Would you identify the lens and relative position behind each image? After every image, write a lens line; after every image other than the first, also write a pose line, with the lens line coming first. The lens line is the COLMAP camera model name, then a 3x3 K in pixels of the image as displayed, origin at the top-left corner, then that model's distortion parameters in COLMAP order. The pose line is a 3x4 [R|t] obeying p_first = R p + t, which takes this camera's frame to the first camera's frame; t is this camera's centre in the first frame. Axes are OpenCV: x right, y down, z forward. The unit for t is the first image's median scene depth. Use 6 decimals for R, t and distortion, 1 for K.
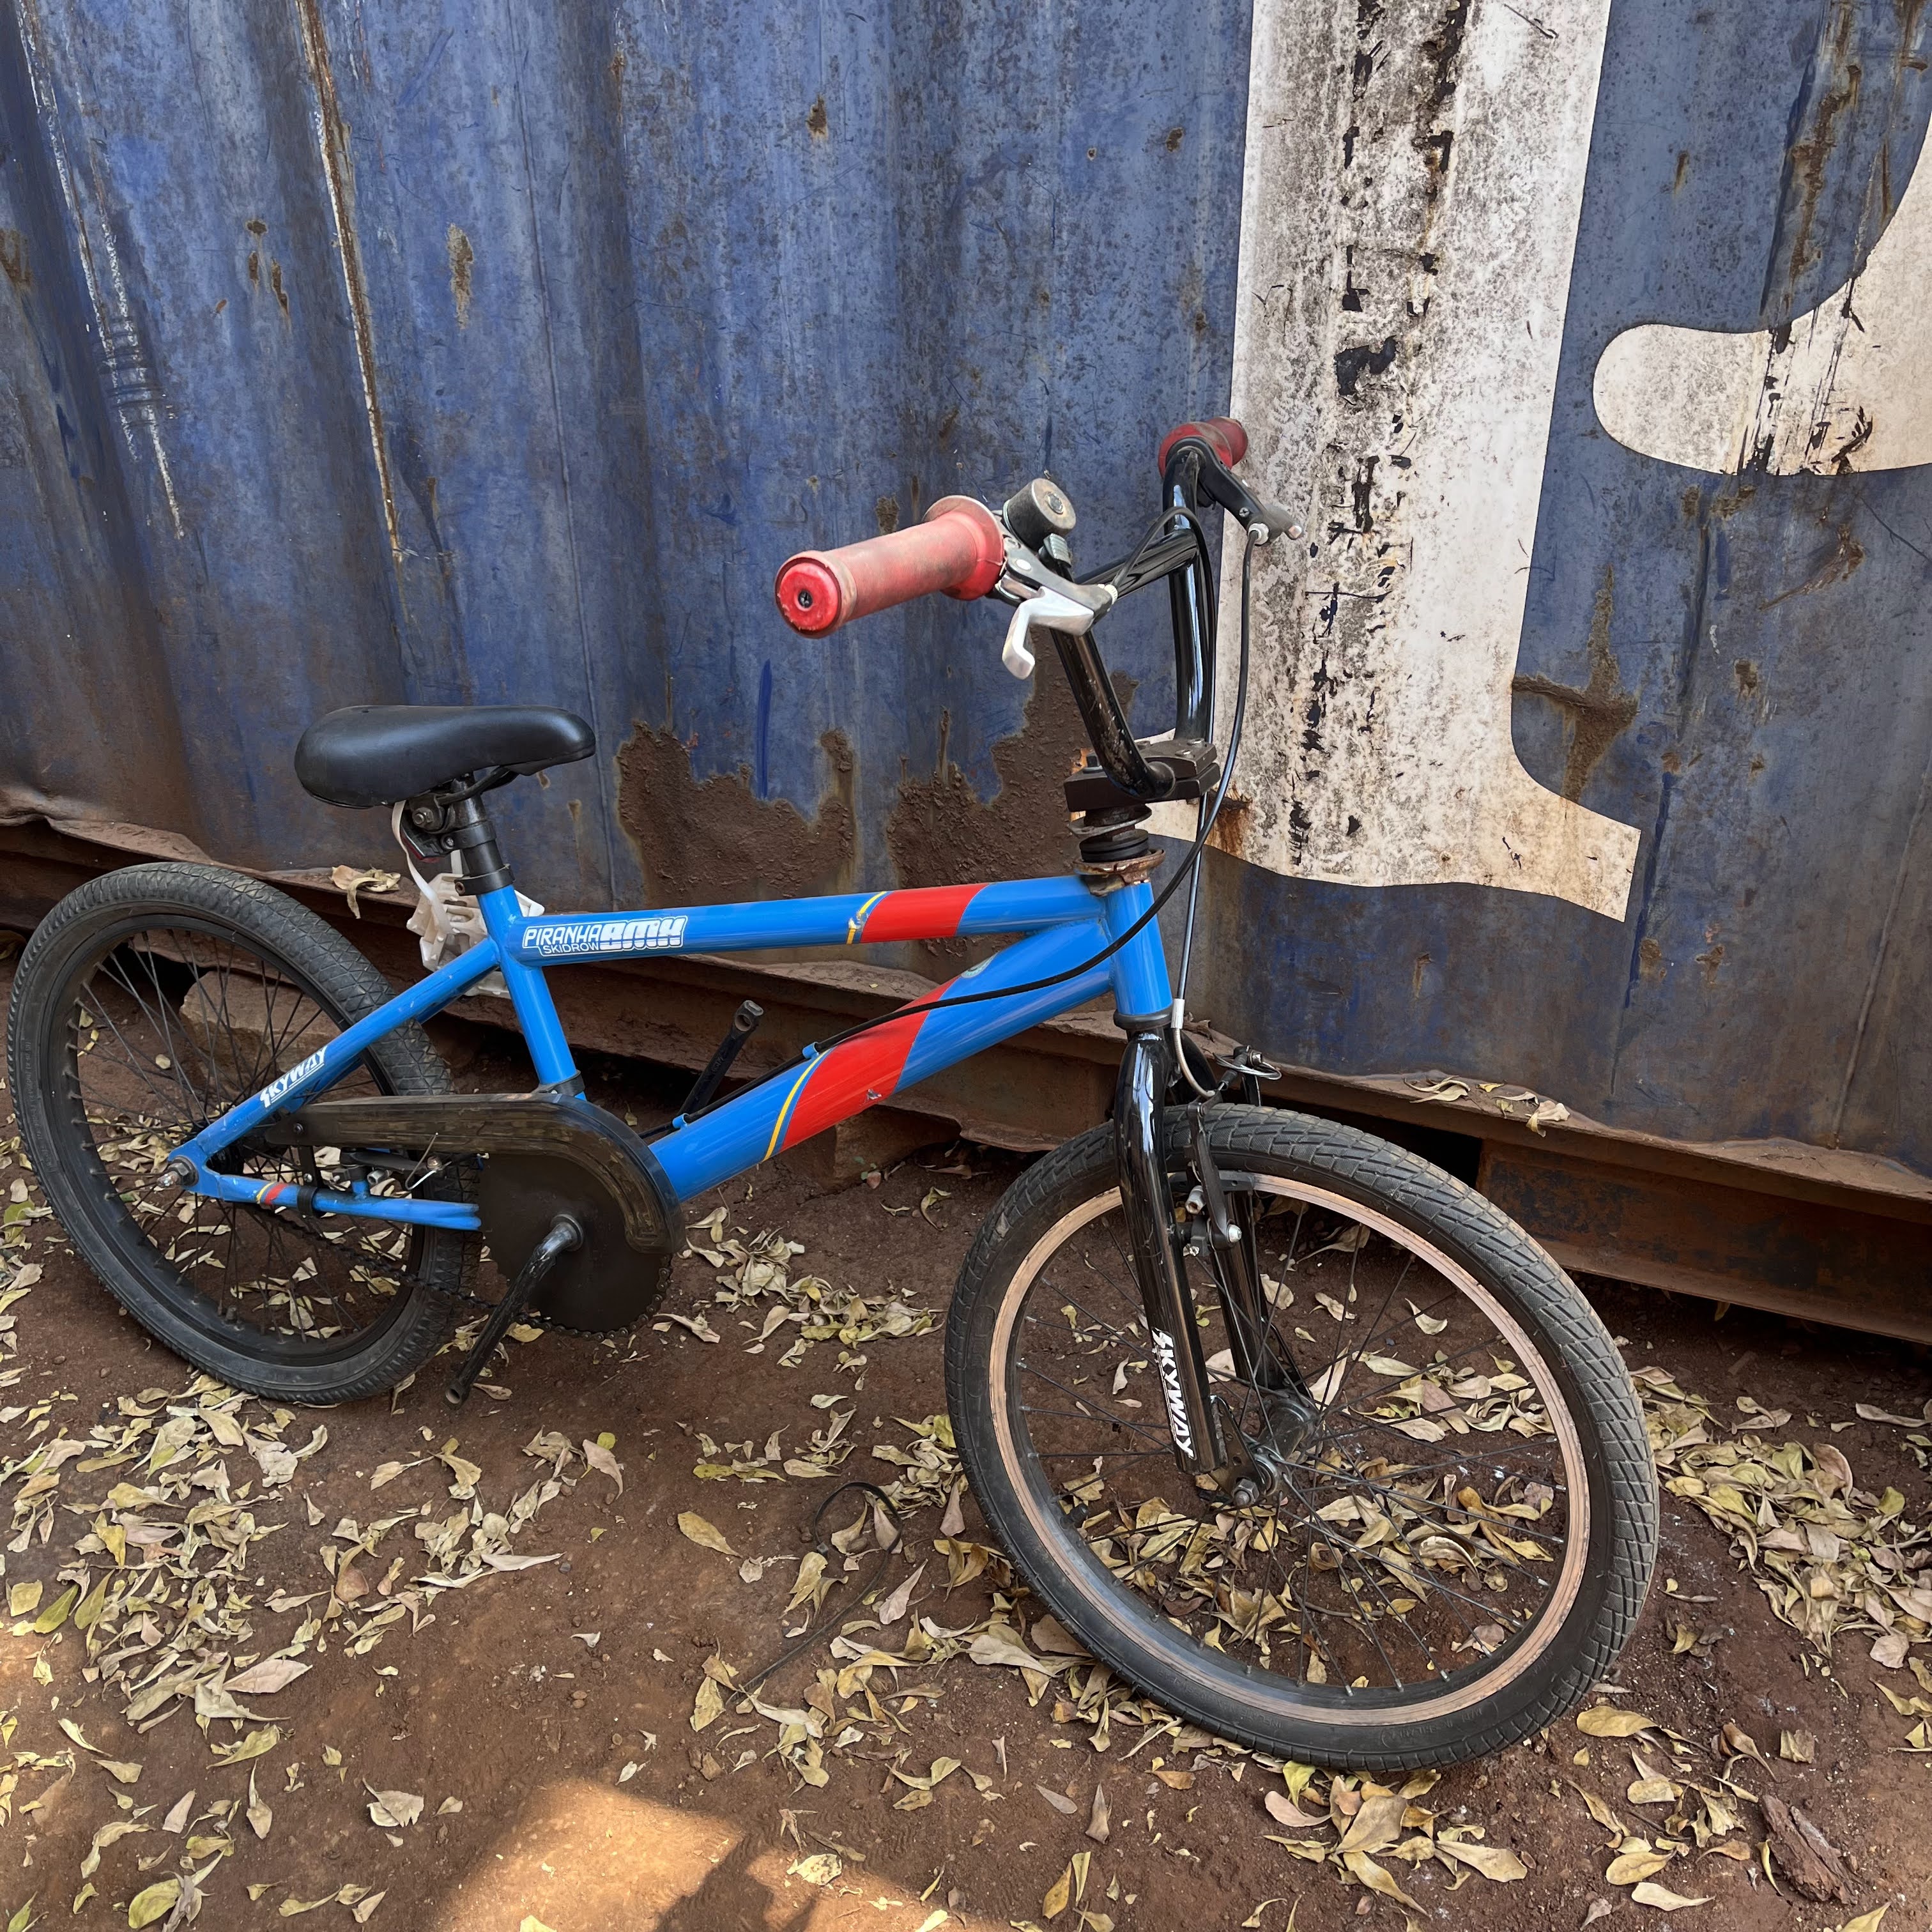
lens RADIAL K [[1981.9, 0, 980.1], [0, 1981.9, 962.2], [0, 0, 1]] dist [0.021724, 0.000000]
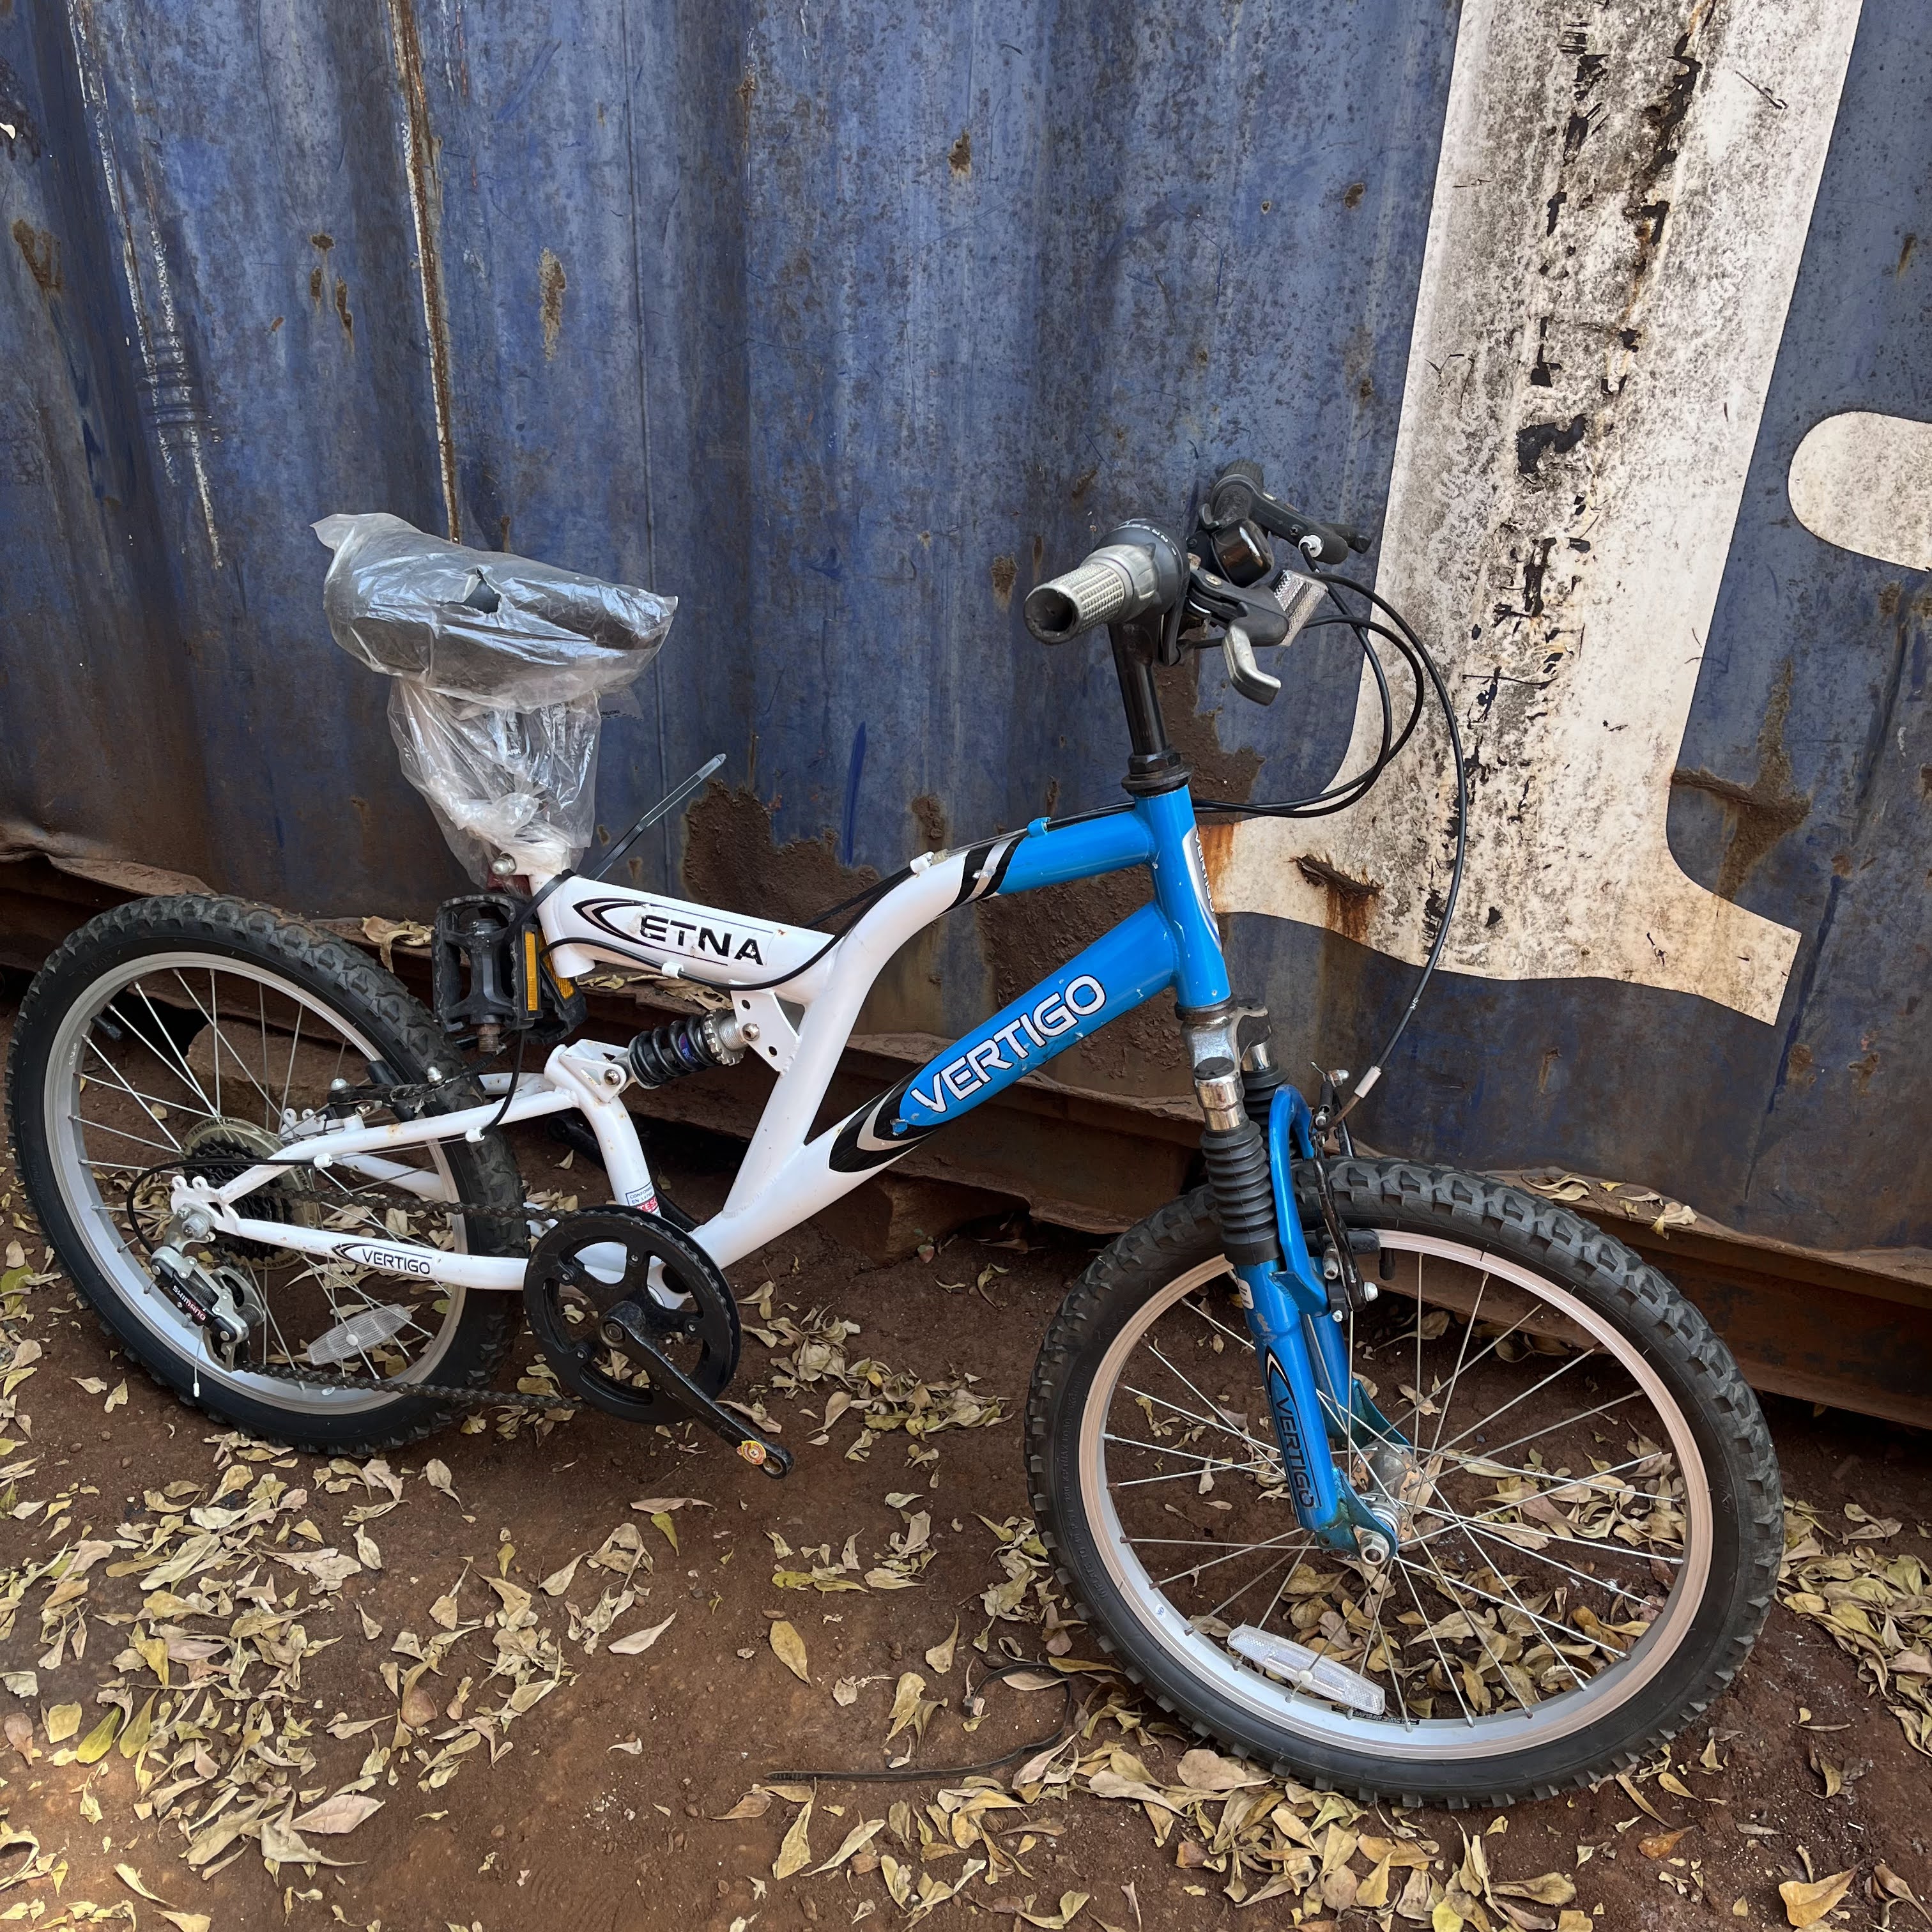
lens RADIAL K [[1981.9, 0, 960.0], [0, 1981.9, 979.4], [0, 0, 1]] dist [0.021724, 0.000000]
pose [[0.998600, 0.018580, 0.049522, -0.117518], [-0.019249, 0.999729, 0.013060, -0.047687], [-0.049266, -0.013995, 0.998688, 0.059924]]
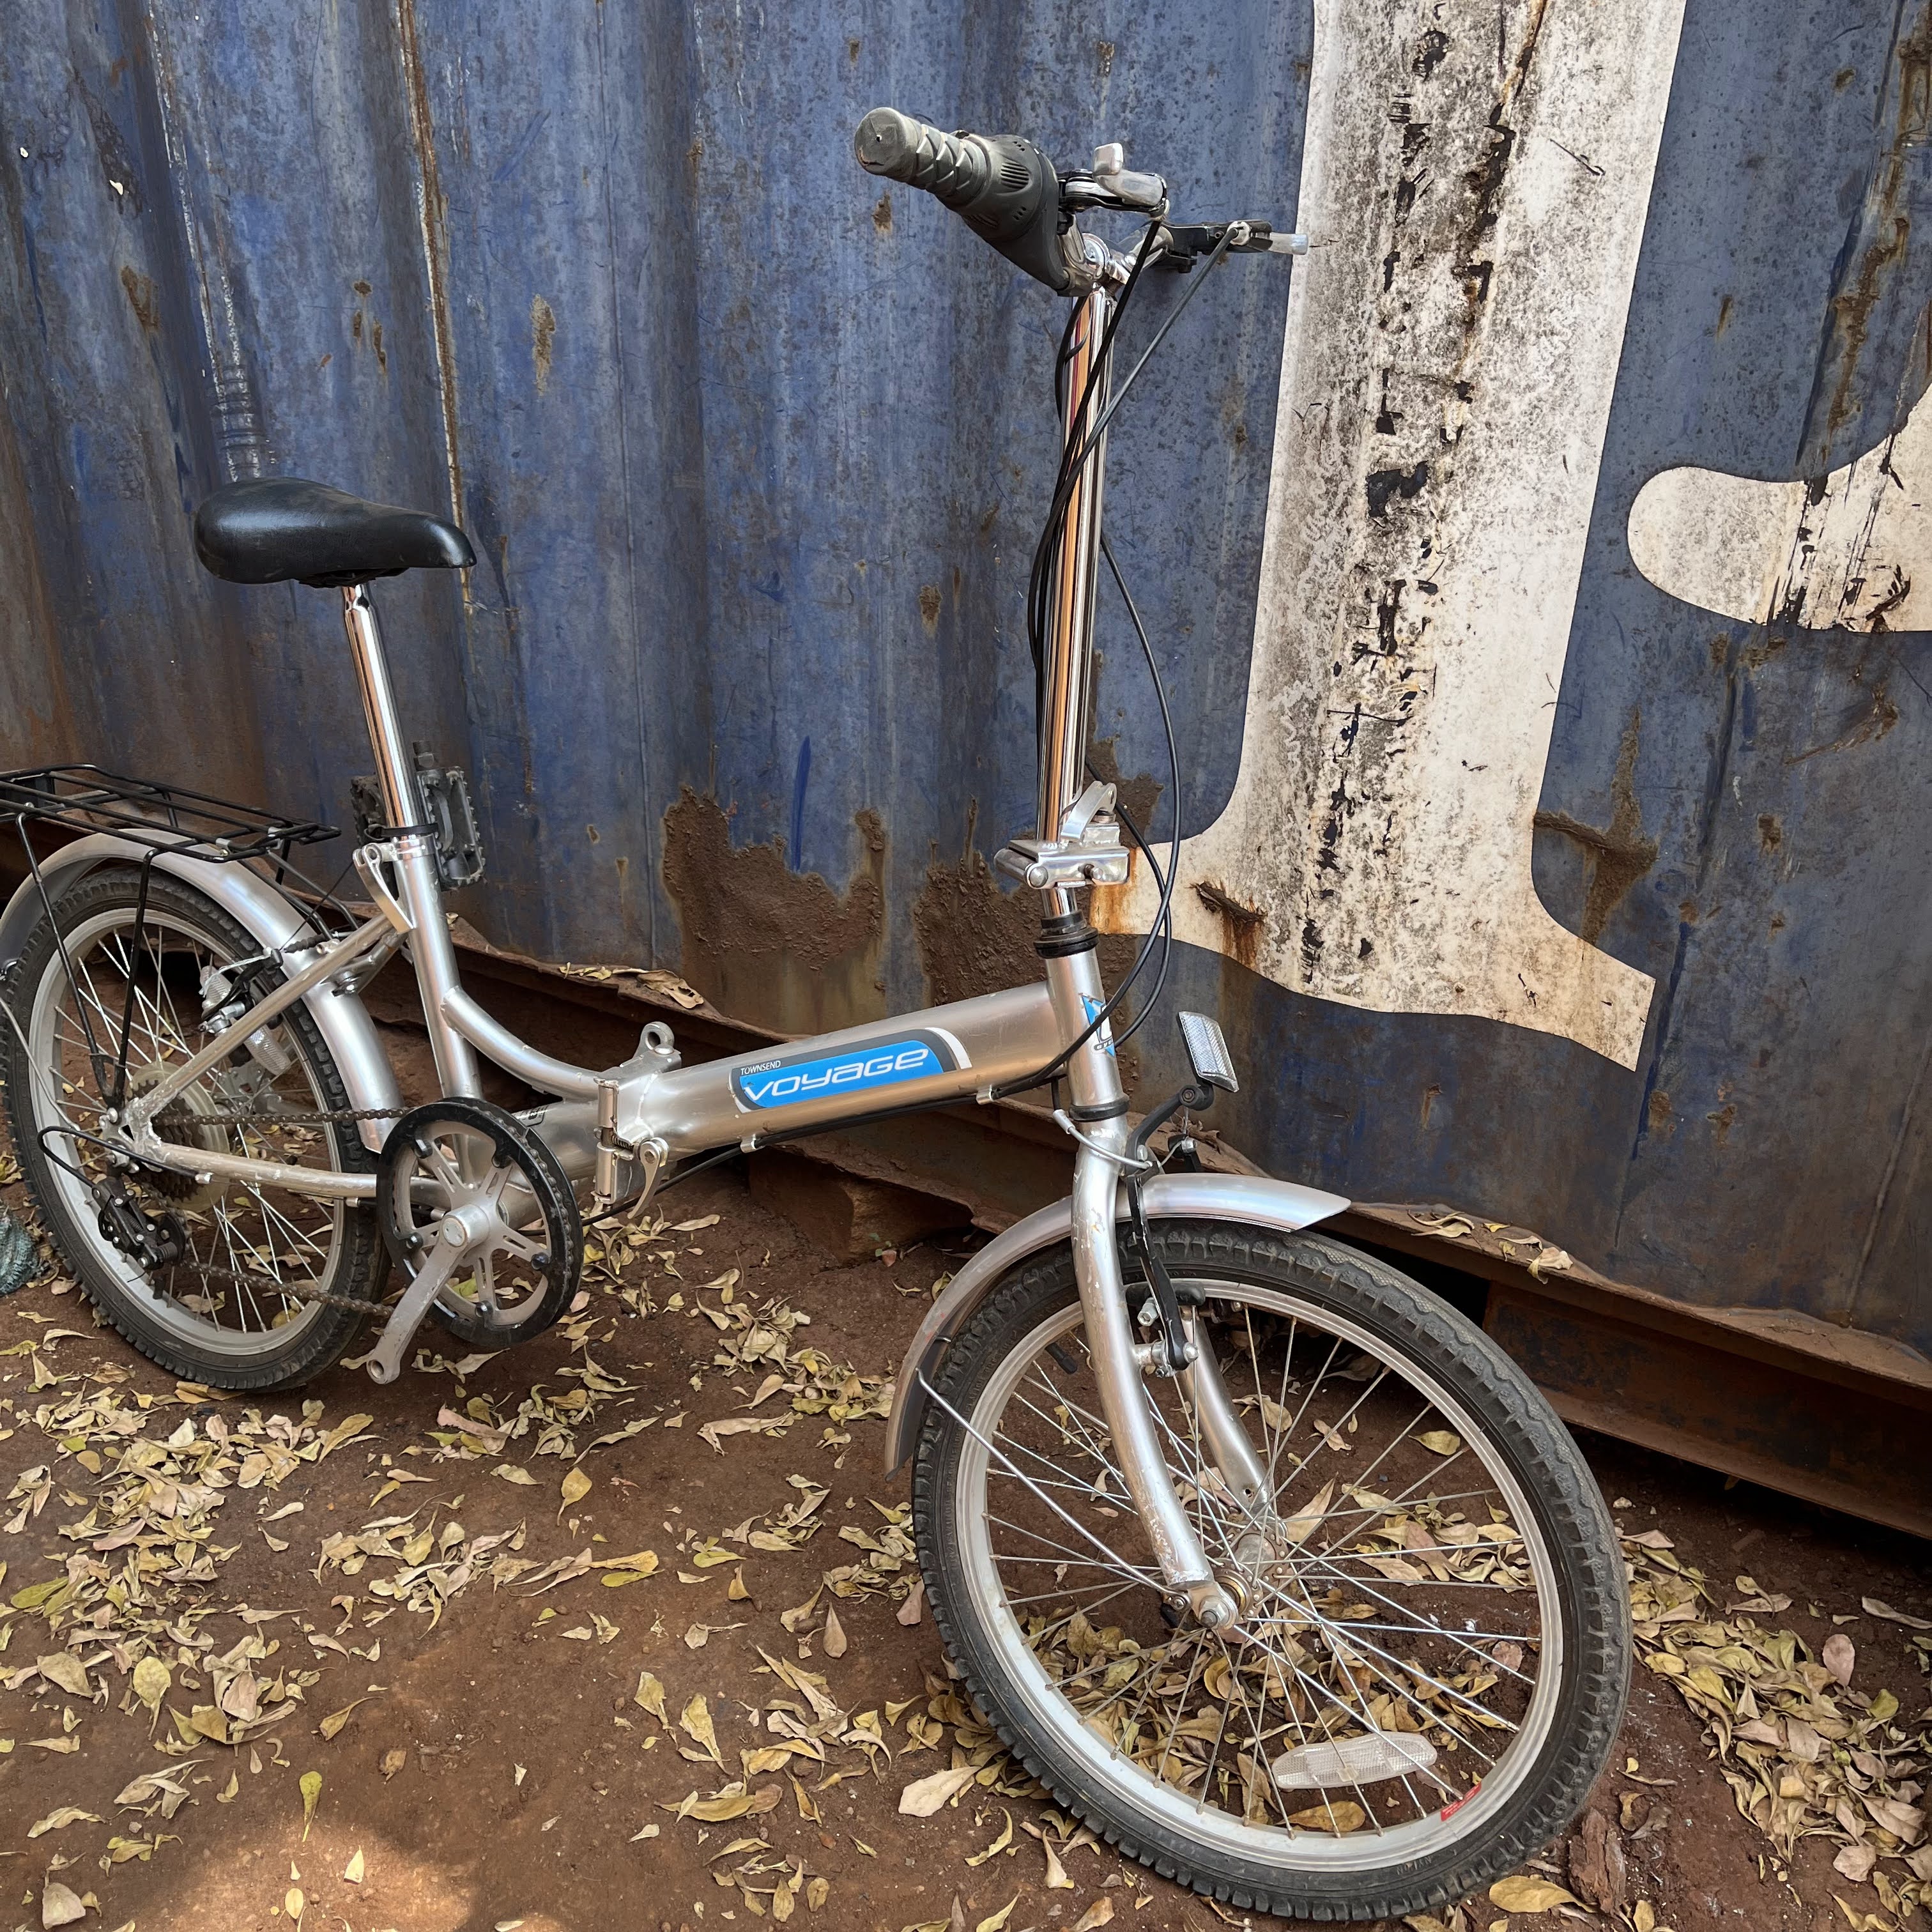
lens RADIAL K [[1981.9, 0, 965.2], [0, 1981.9, 974.9], [0, 0, 1]] dist [0.021724, 0.000000]
pose [[0.992226, 0.086382, -0.089592, 0.082509], [-0.089080, 0.995670, -0.026564, -0.012320], [0.086909, 0.034338, 0.995624, 0.003133]]
